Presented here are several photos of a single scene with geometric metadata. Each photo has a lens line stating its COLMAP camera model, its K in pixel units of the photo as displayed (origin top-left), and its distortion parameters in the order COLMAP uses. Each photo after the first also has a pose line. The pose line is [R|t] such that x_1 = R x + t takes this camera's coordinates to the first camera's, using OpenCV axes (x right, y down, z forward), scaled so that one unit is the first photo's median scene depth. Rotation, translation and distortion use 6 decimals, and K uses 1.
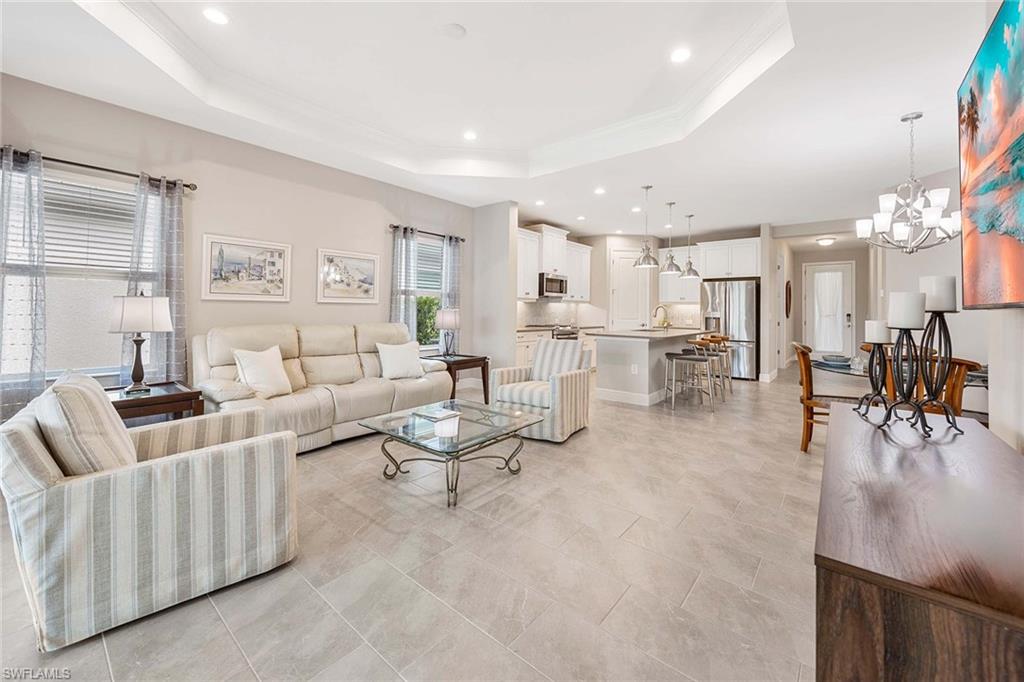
lens RADIAL K [[392.6, 0, 509.8], [0, 392.6, 310.6], [0, 0, 1]] dist [-0.004275, 0.000519]
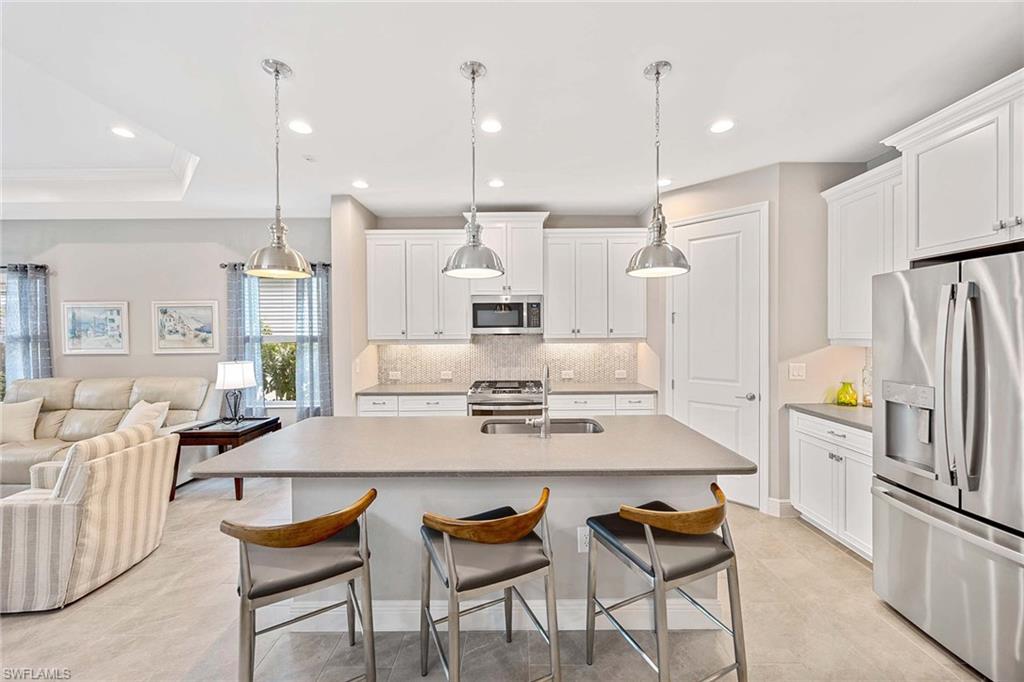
lens RADIAL K [[392.6, 0, 512.9], [0, 392.6, 337.6], [0, 0, 1]] dist [-0.004275, 0.000519]
pose [[0.653078, -0.003671, -0.757282, 0.760537], [0.014570, 0.999864, 0.007719, -0.048613], [0.757150, -0.016075, 0.653043, 0.876398]]
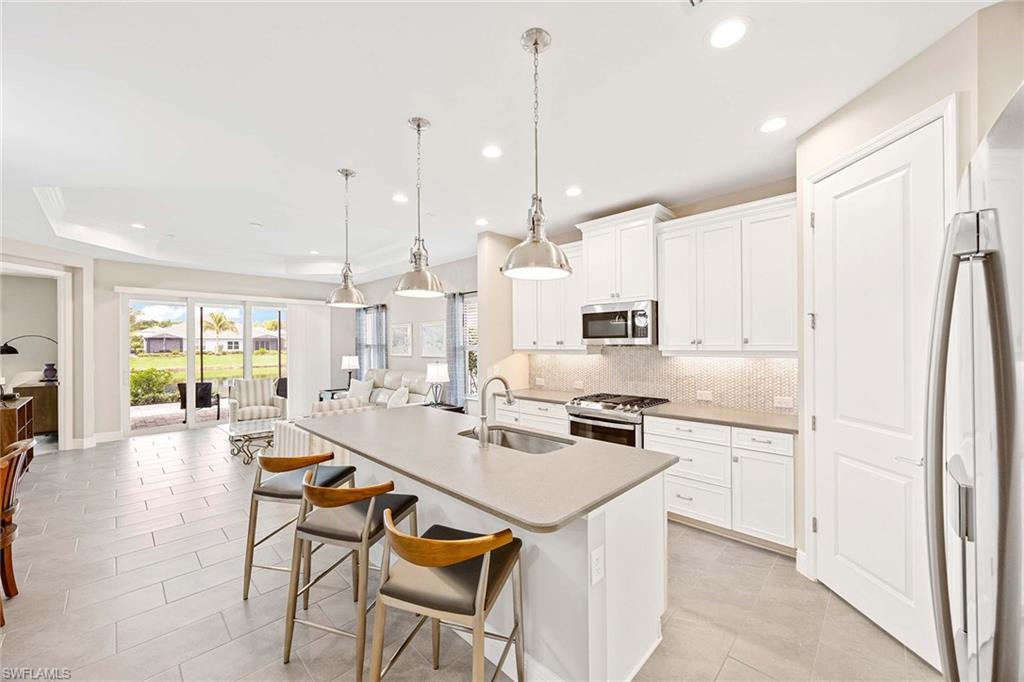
lens RADIAL K [[392.6, 0, 516.3], [0, 392.6, 342.4], [0, 0, 1]] dist [-0.004275, 0.000519]
pose [[-0.059042, -0.015247, -0.998139, 0.896240], [0.005401, 0.999864, -0.015593, -0.044053], [0.998241, -0.006312, -0.058952, 1.240395]]
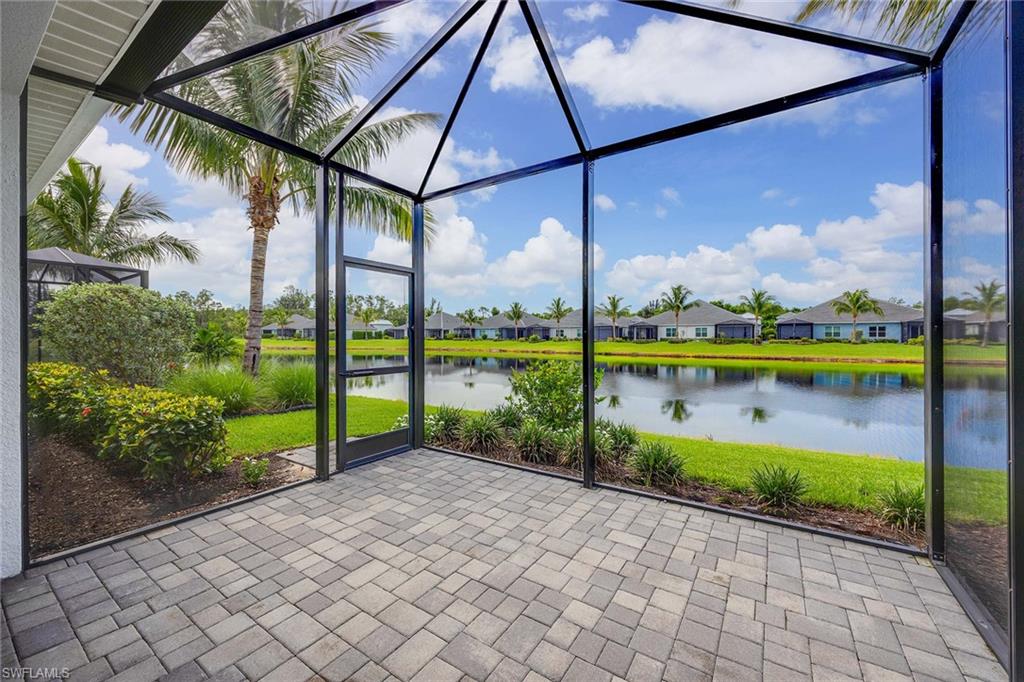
lens RADIAL K [[392.6, 0, 517.9], [0, 392.6, 333.0], [0, 0, 1]] dist [-0.004275, 0.000519]
pose [[-0.992122, -0.012436, -0.124659, -1.087106], [-0.011650, 0.999907, -0.007032, 0.001498], [0.124735, -0.005524, -0.992175, -0.094444]]
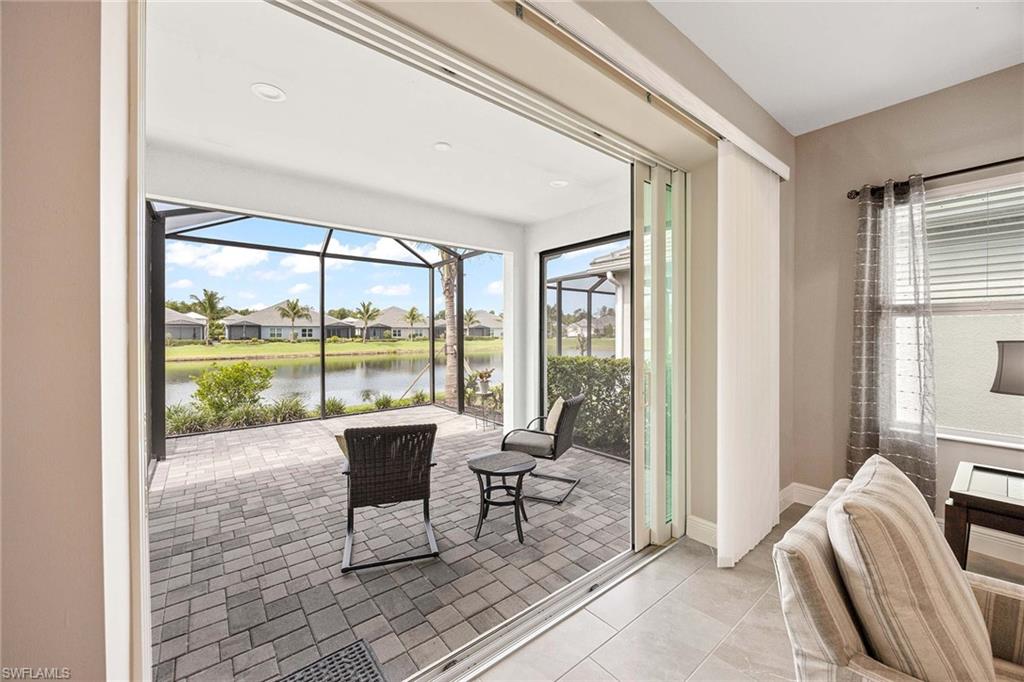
lens RADIAL K [[392.6, 0, 511.8], [0, 392.6, 327.0], [0, 0, 1]] dist [-0.004275, 0.000519]
pose [[-0.186110, -0.028004, -0.982130, -0.100060], [0.001043, 0.999588, -0.028699, -0.022006], [0.982528, -0.006365, -0.186004, 0.142009]]
